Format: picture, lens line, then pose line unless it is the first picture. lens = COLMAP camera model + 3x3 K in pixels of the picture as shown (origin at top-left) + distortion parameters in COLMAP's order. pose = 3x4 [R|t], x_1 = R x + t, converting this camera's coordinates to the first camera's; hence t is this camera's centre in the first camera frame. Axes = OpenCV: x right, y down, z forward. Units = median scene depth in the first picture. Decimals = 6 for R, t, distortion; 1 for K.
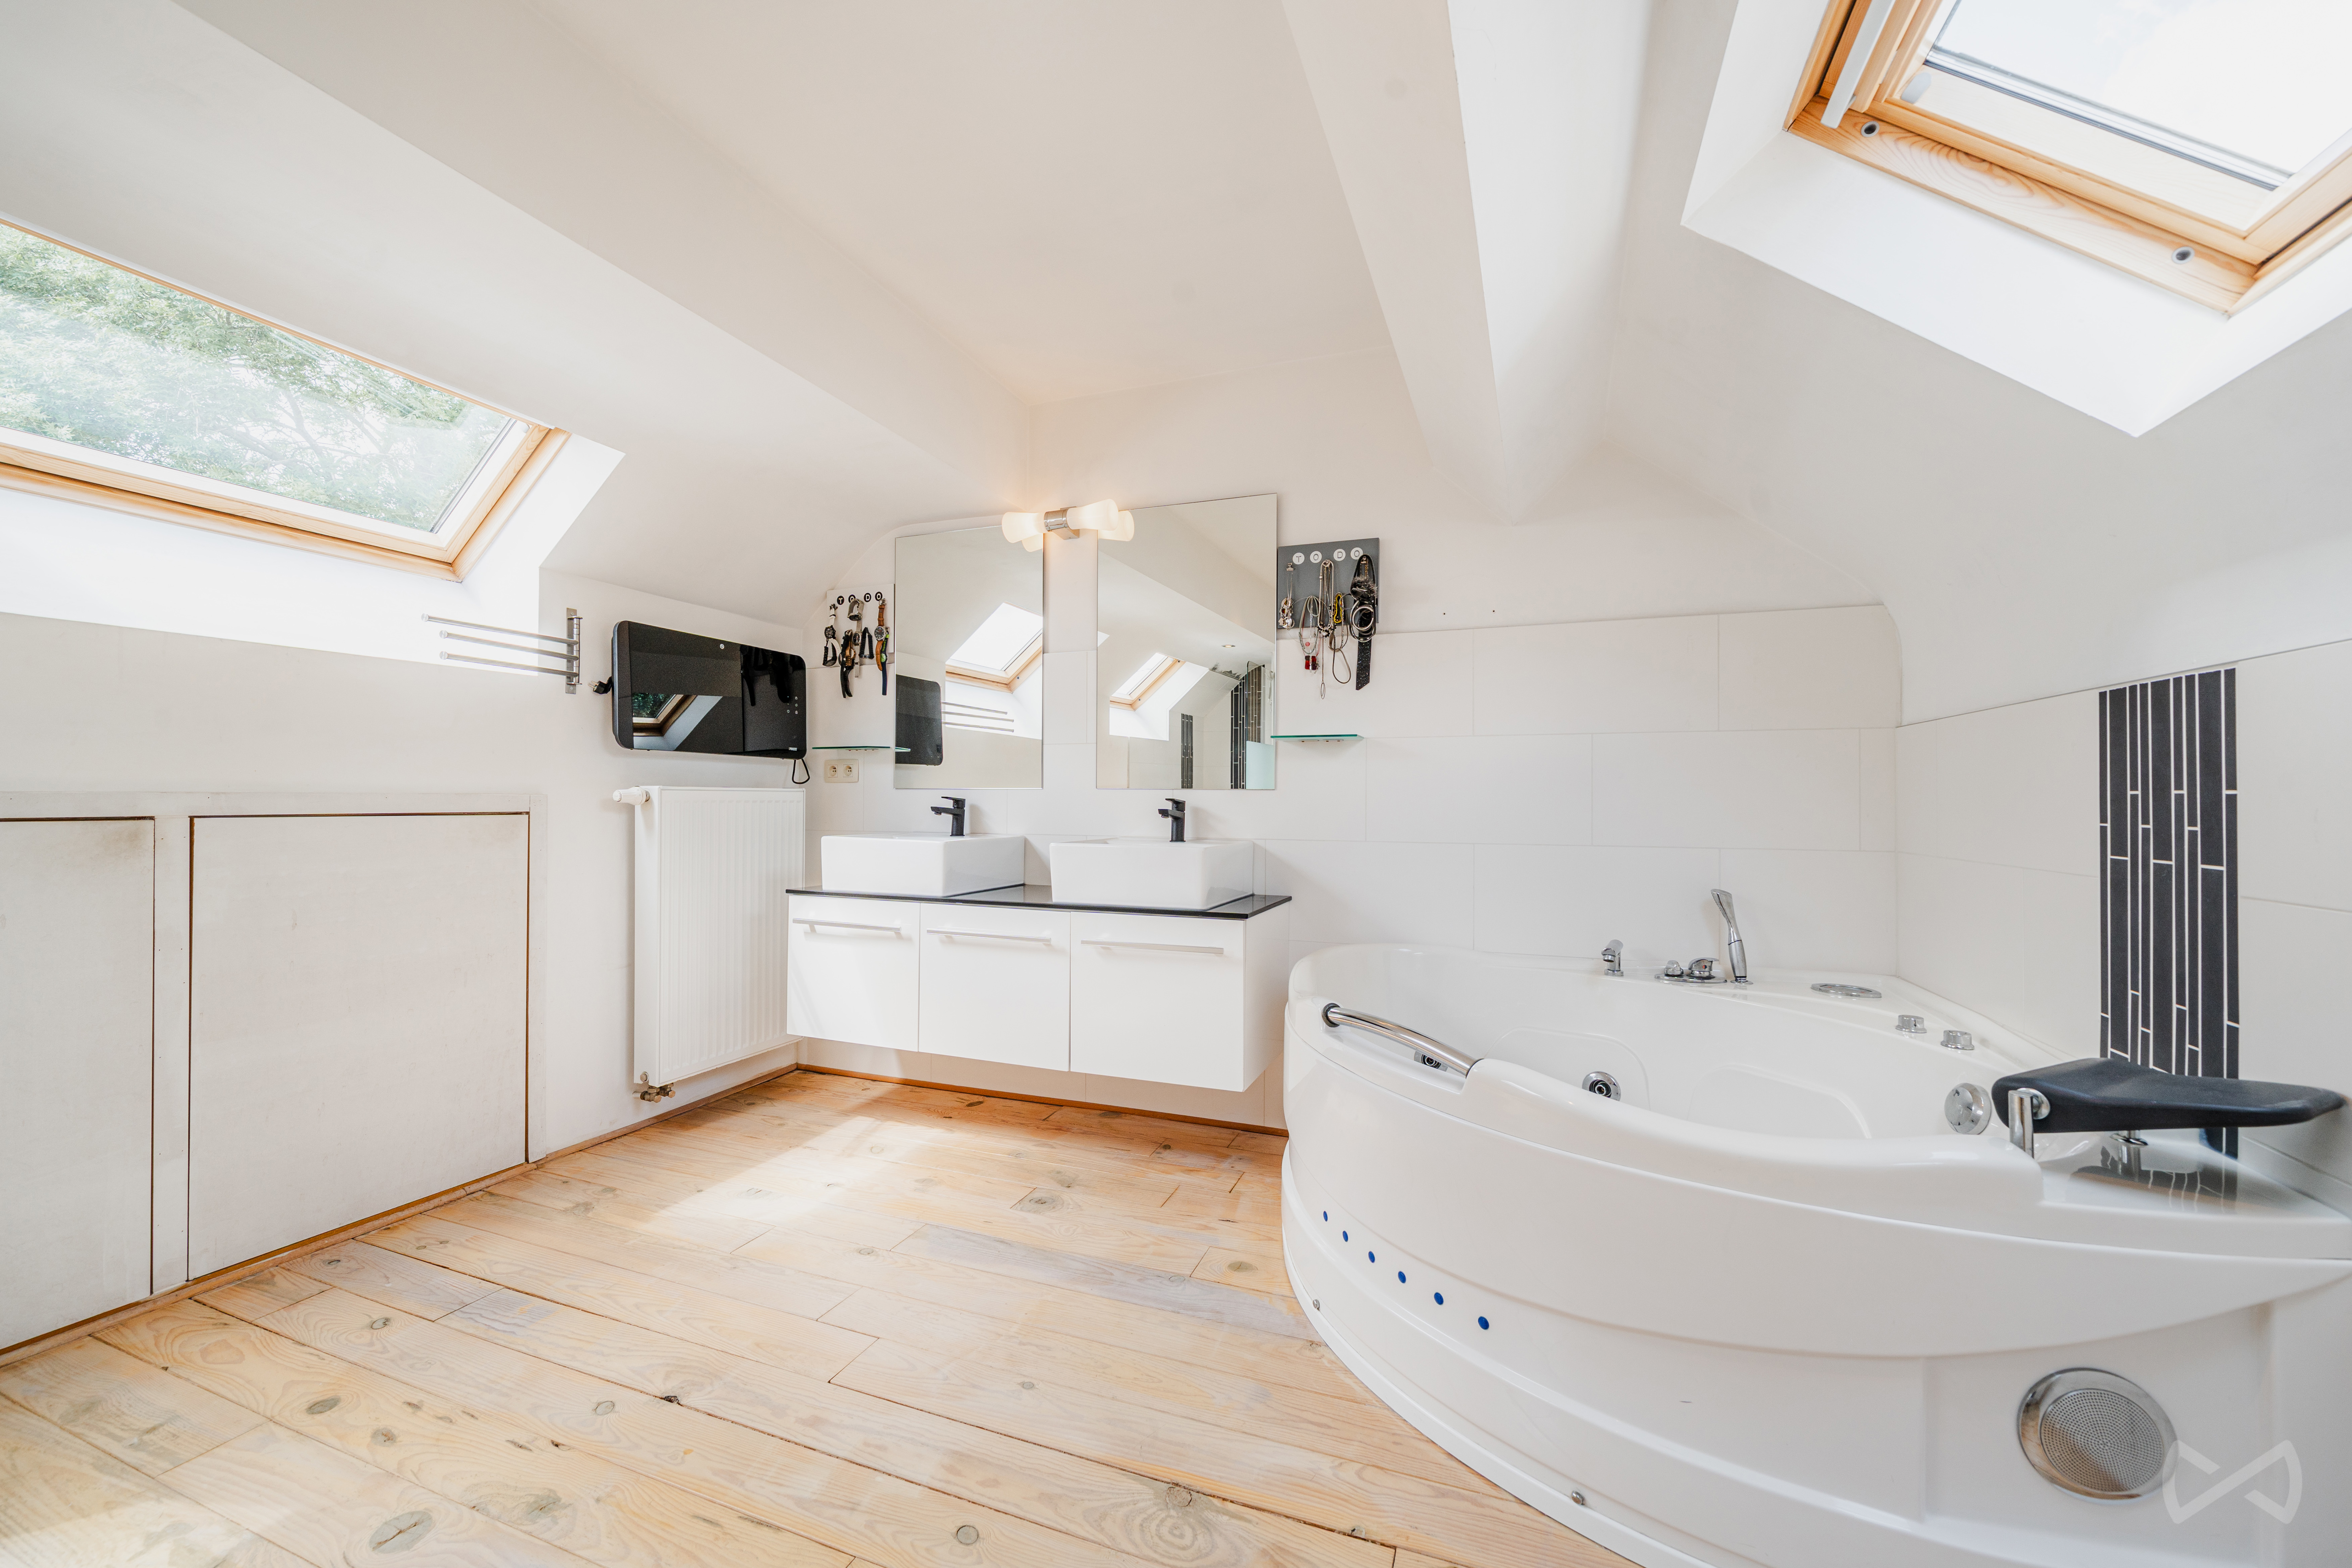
lens RADIAL K [[918.9, 0, 1170.0], [0, 918.9, 791.0], [0, 0, 1]] dist [-0.001212, 0.000230]
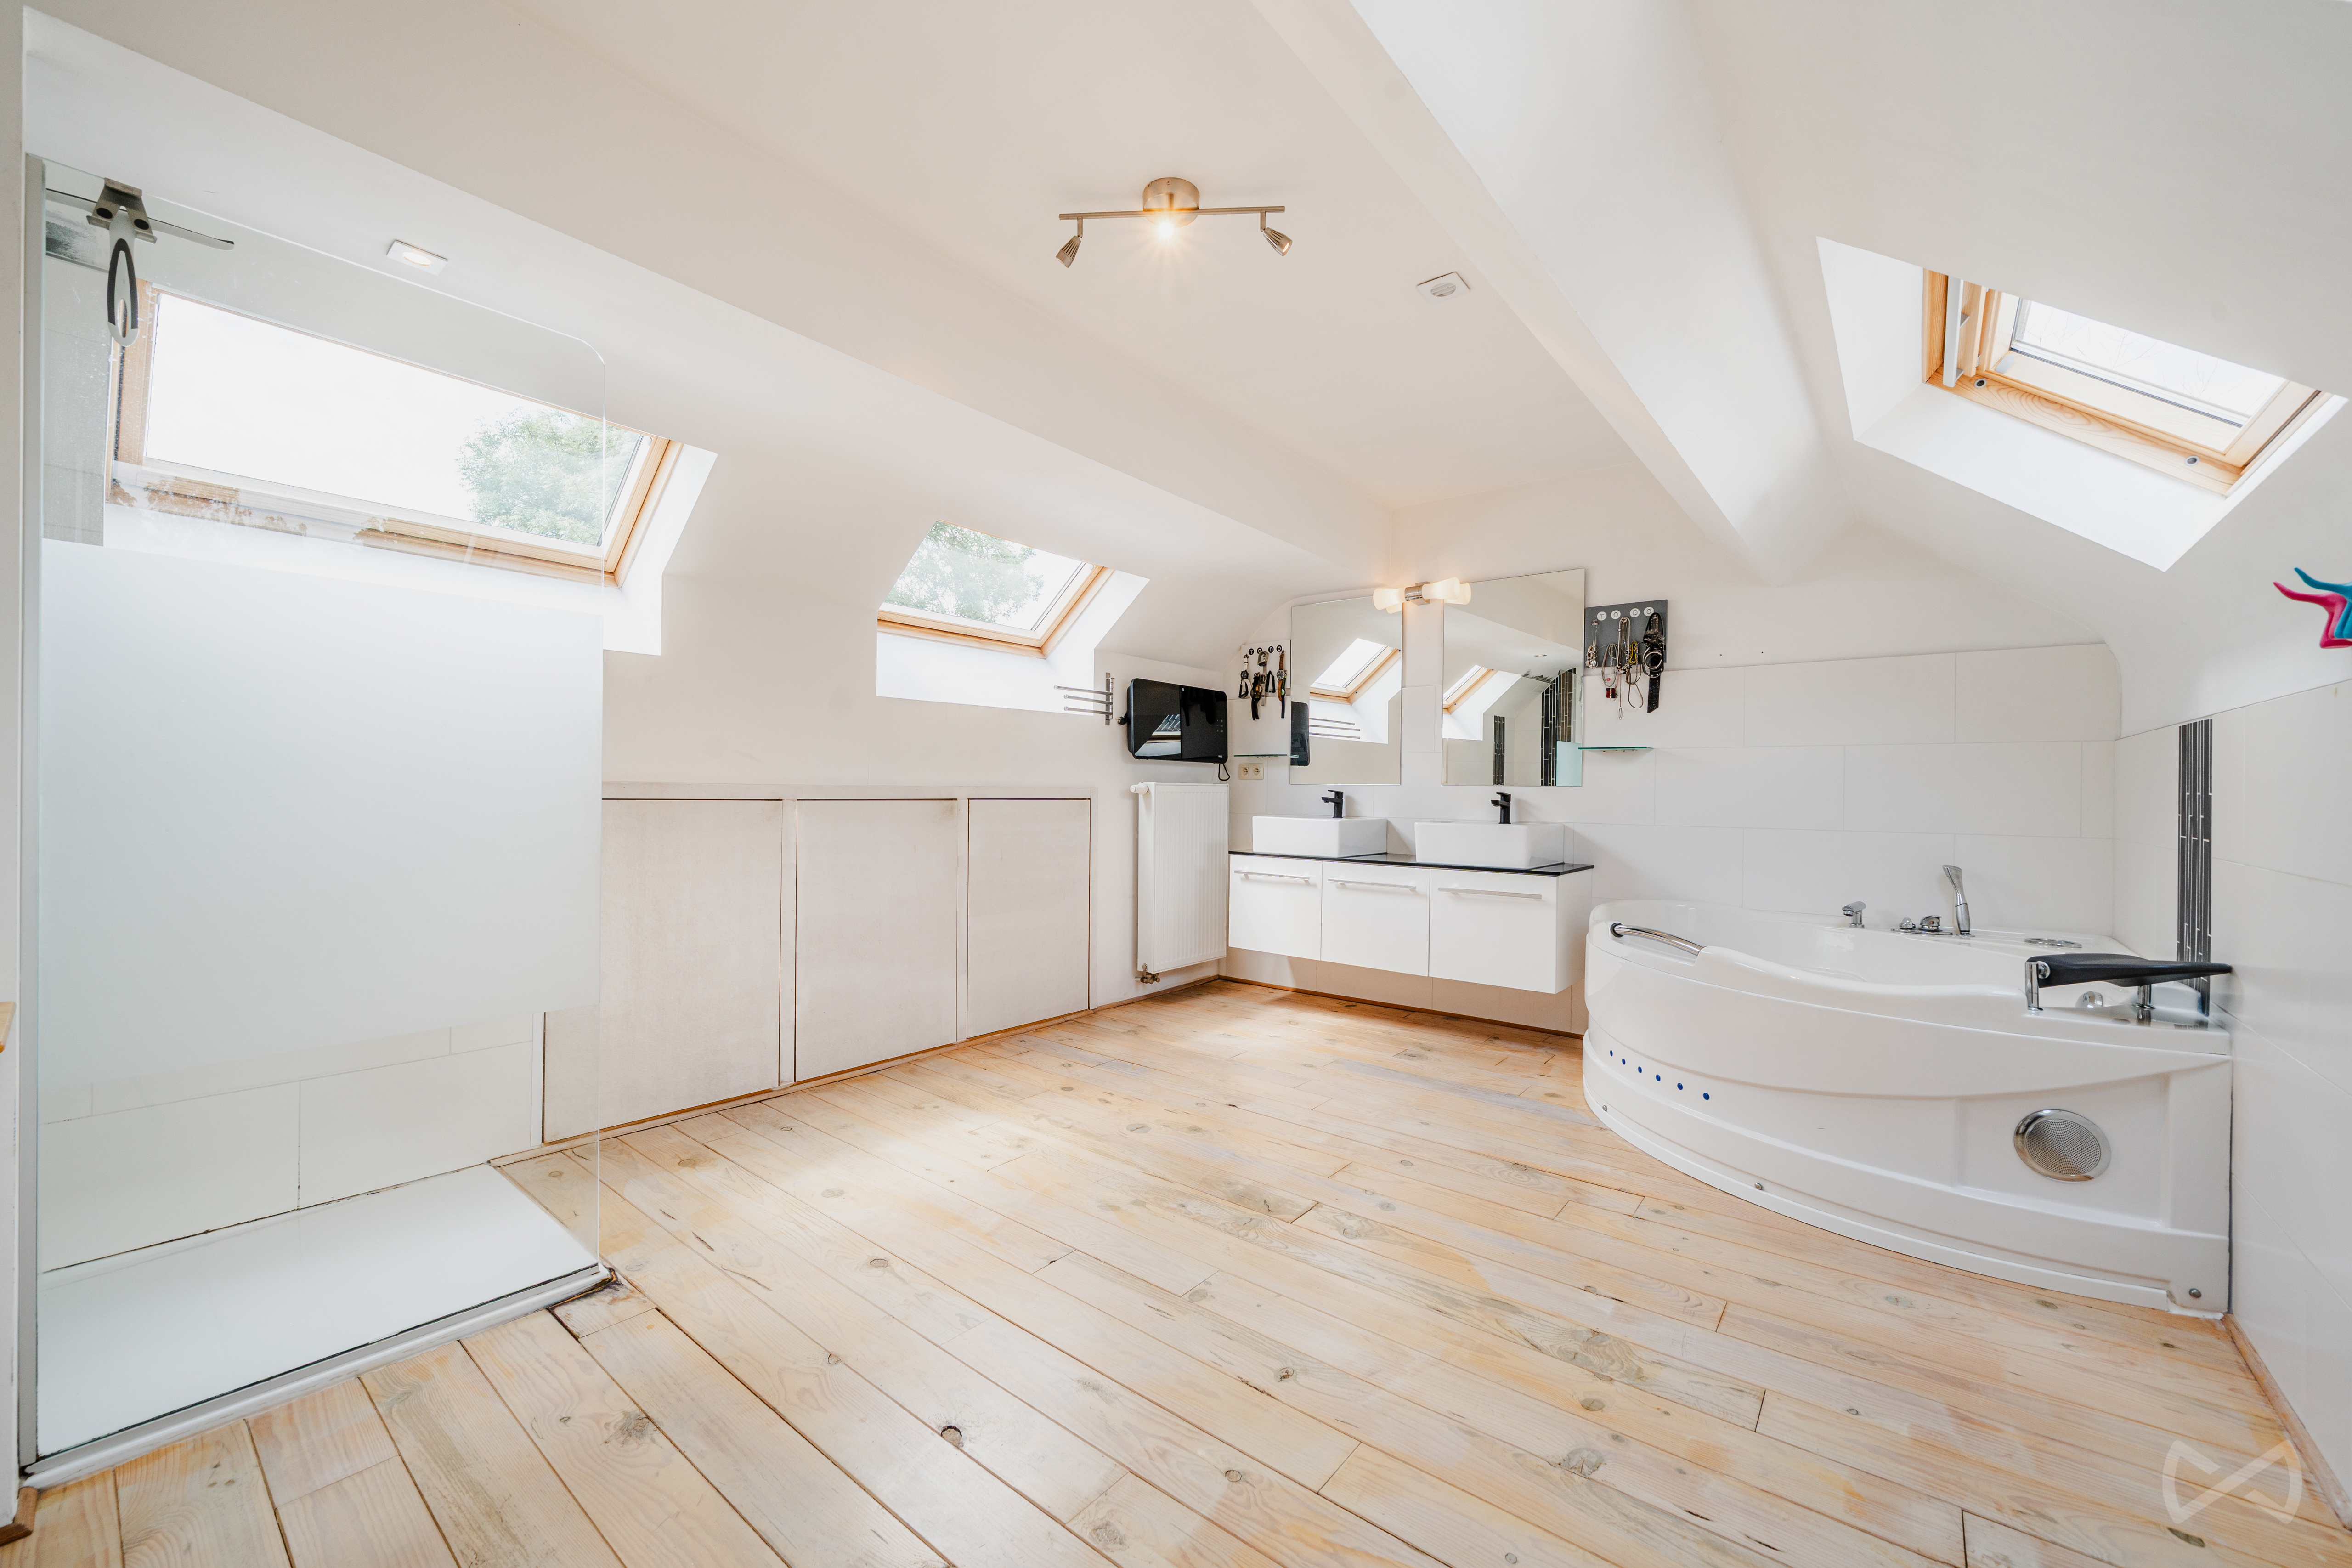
lens RADIAL K [[918.9, 0, 1168.9], [0, 918.9, 792.0], [0, 0, 1]] dist [-0.001212, 0.000230]
pose [[0.950747, 0.006090, -0.309909, -0.050616], [-0.002733, 0.999933, 0.011266, -0.007486], [0.309957, -0.009865, 0.950699, -0.539908]]
